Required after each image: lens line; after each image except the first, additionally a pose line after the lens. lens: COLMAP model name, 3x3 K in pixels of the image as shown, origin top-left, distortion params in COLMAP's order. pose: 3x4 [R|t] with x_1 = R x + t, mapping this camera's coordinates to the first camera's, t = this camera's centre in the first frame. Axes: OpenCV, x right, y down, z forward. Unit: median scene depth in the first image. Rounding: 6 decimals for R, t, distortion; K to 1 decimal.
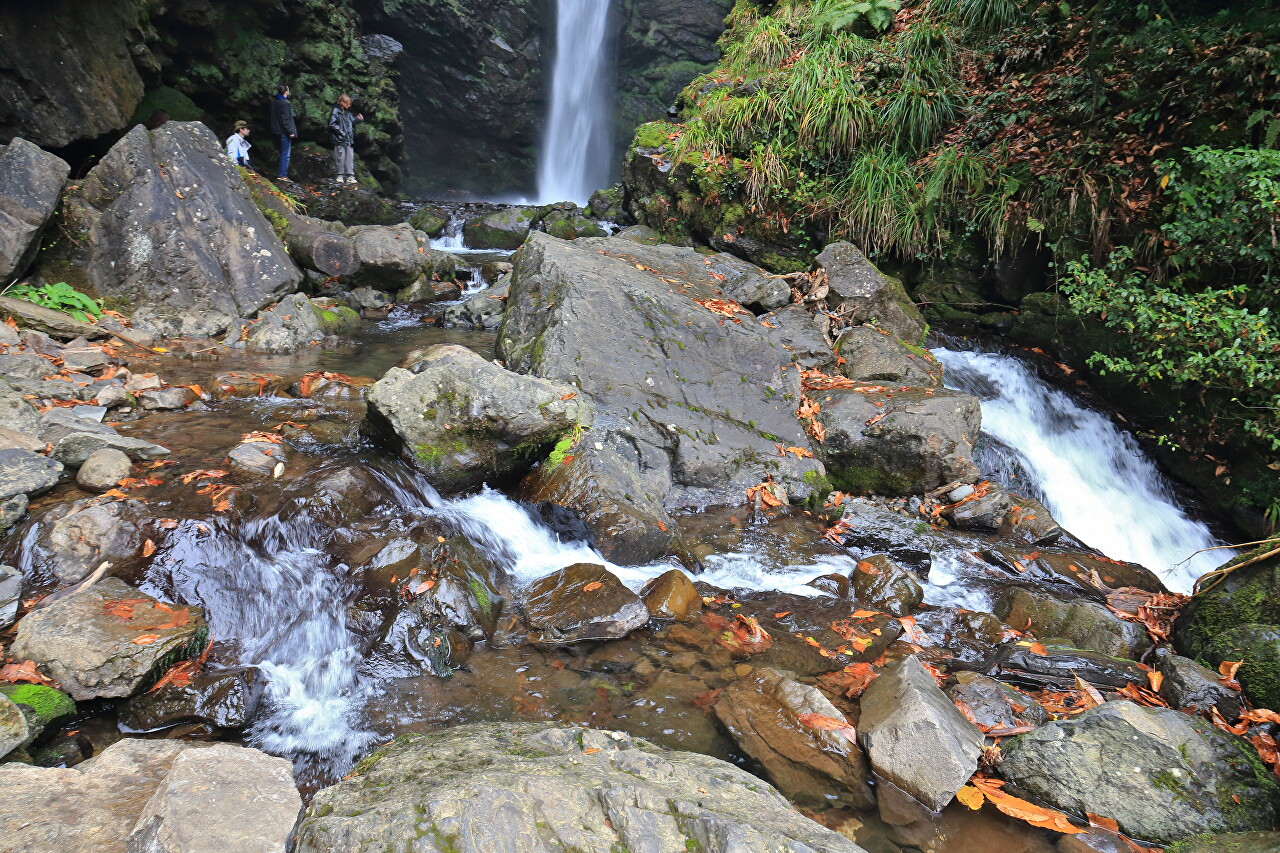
lens RADIAL K [[839.7, 0, 642.9], [0, 839.7, 428.6], [0, 0, 1]] dist [-0.000876, -0.002333]
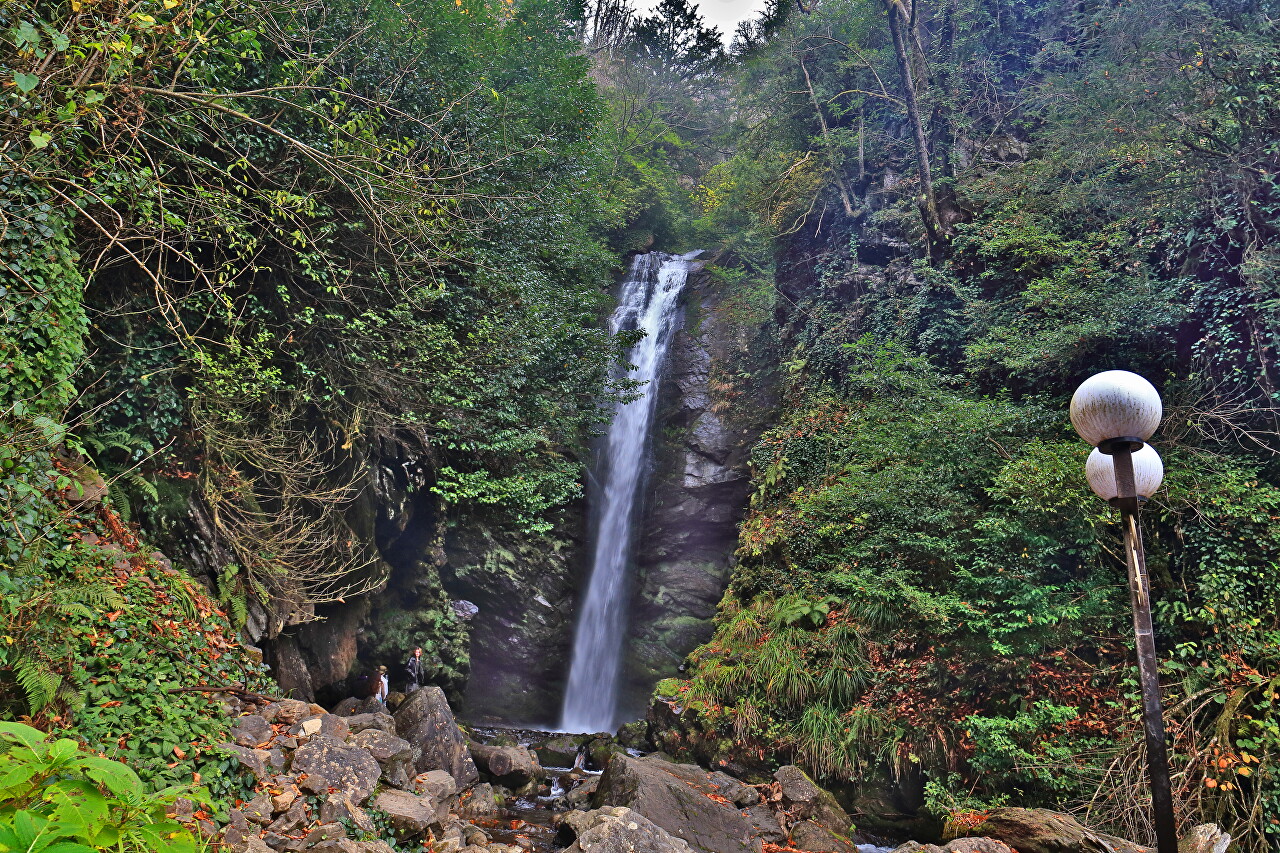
lens RADIAL K [[843.9, 0, 640.0], [0, 843.9, 426.5], [0, 0, 1]] dist [-0.006573, -0.001402]
pose [[0.999597, 0.026457, -0.010285, -0.040774], [-0.027588, 0.820158, -0.571472, 0.132731], [-0.006684, 0.571525, 0.820557, -0.525276]]
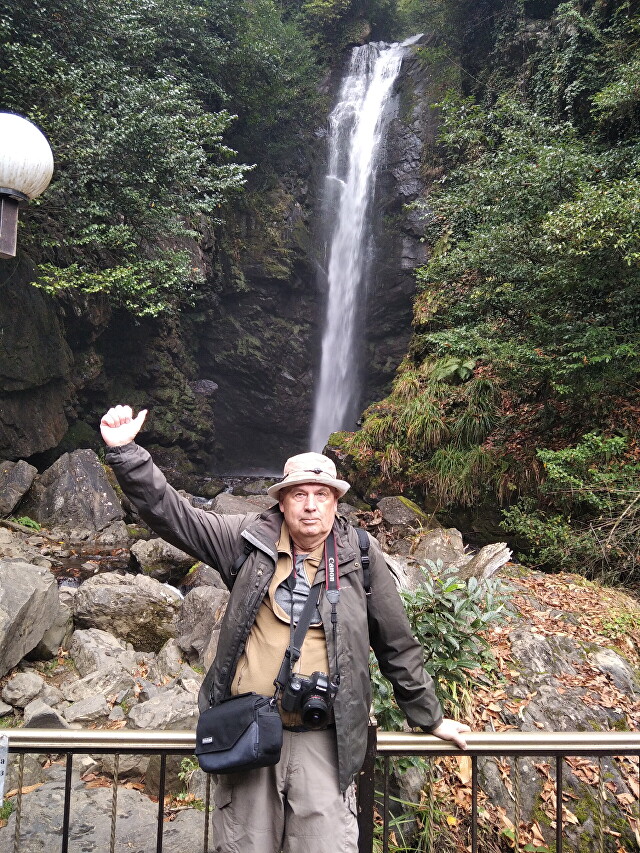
lens RADIAL K [[697.4, 0, 317.7], [0, 697.4, 427.3], [0, 0, 1]] dist [0.115304, -0.181472]
pose [[0.986796, -0.028035, -0.159526, 0.234997], [-0.024714, 0.947312, -0.319357, 0.107163], [0.160074, 0.319083, 0.934110, -0.428814]]
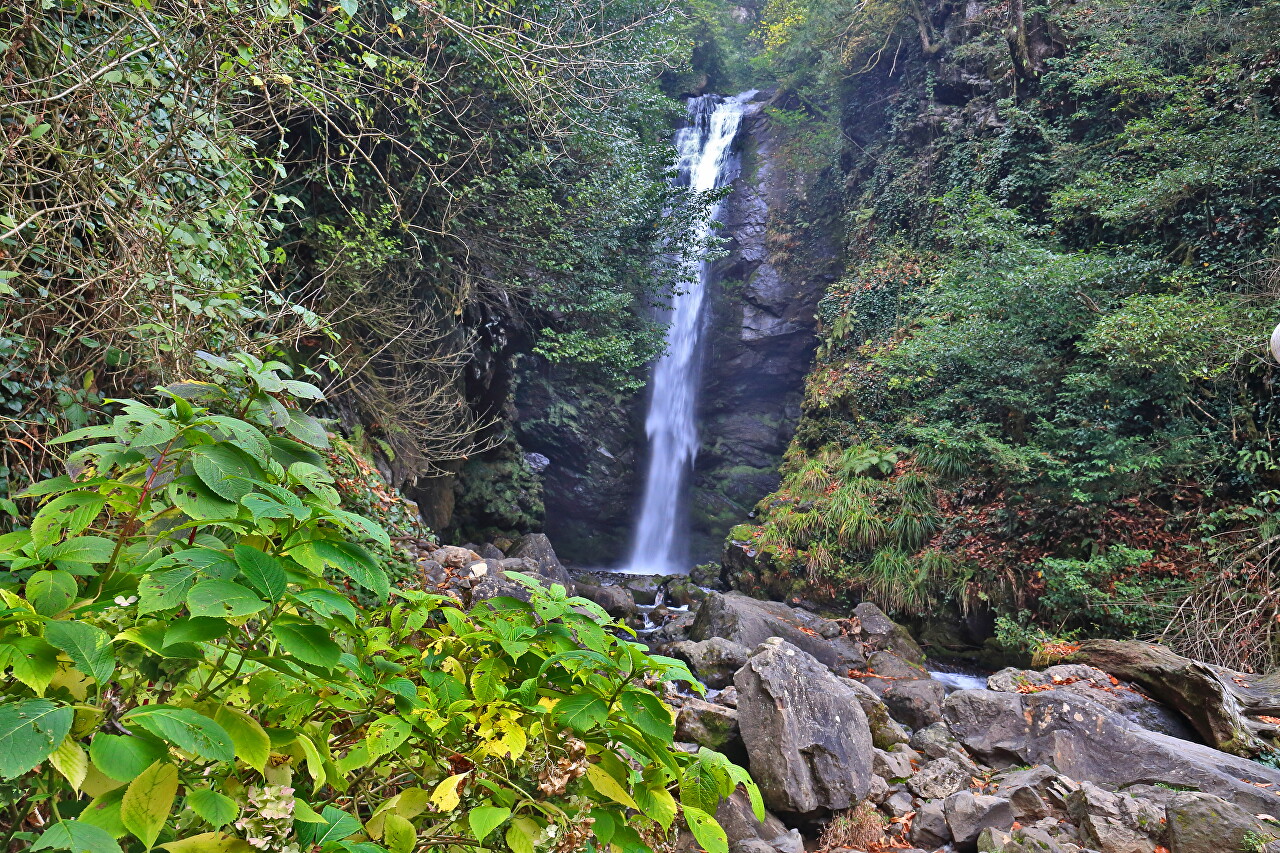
lens RADIAL K [[839.7, 0, 642.9], [0, 839.7, 428.6], [0, 0, 1]] dist [-0.000876, -0.002333]
pose [[0.998413, 0.017947, -0.053388, -0.105573], [-0.038562, 0.908686, -0.415696, 0.142413], [0.041052, 0.417095, 0.907935, -0.558065]]
